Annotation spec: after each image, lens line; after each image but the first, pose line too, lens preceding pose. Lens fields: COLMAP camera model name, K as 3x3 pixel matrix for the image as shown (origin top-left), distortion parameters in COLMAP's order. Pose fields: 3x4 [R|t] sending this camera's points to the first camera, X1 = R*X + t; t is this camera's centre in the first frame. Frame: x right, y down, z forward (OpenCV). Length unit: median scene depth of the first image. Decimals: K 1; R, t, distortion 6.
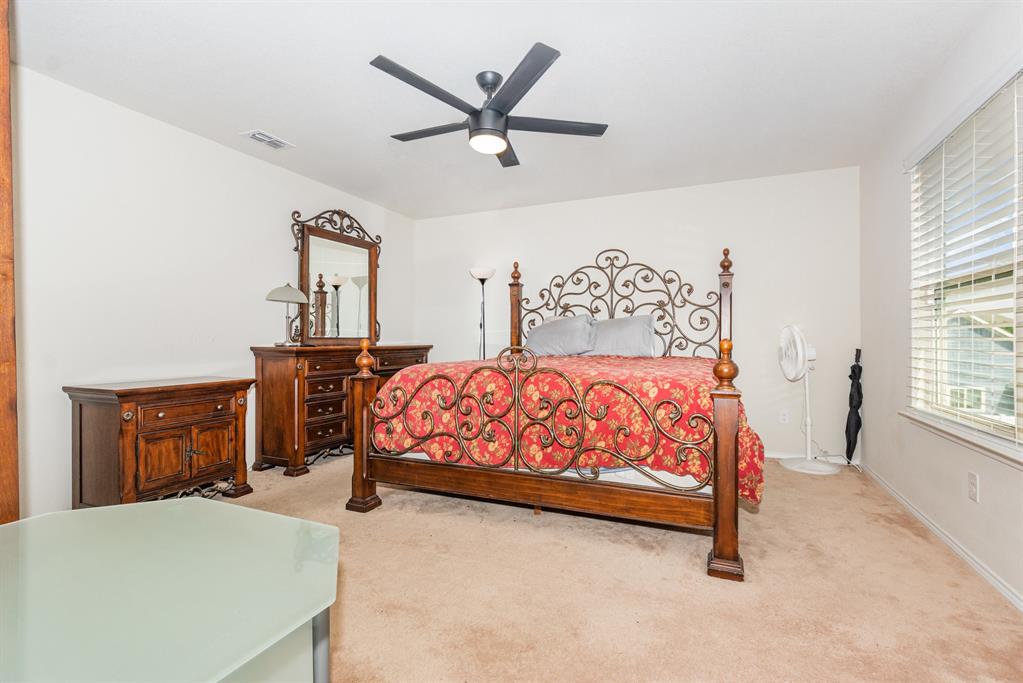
lens RADIAL K [[453.5, 0, 529.0], [0, 453.5, 346.0], [0, 0, 1]] dist [0.001402, 0.000192]
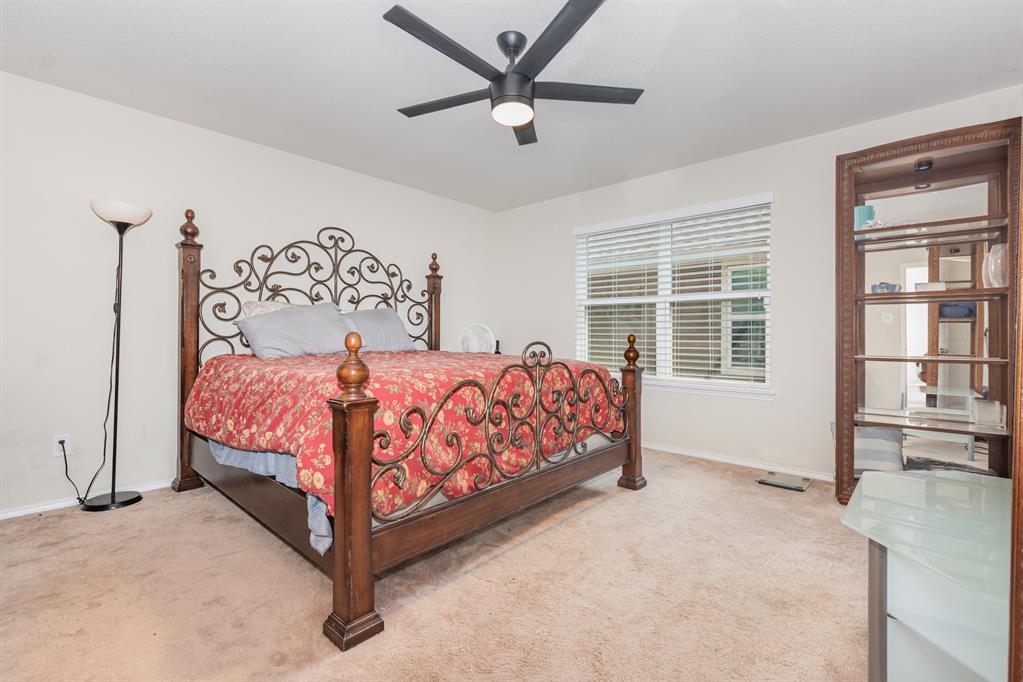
lens RADIAL K [[453.5, 0, 529.0], [0, 453.5, 345.5], [0, 0, 1]] dist [0.001402, 0.000192]
pose [[0.302762, -0.025008, 0.952738, -0.528005], [0.010813, 0.999681, 0.022804, -0.007262], [-0.953005, 0.003398, 0.302936, 0.397489]]
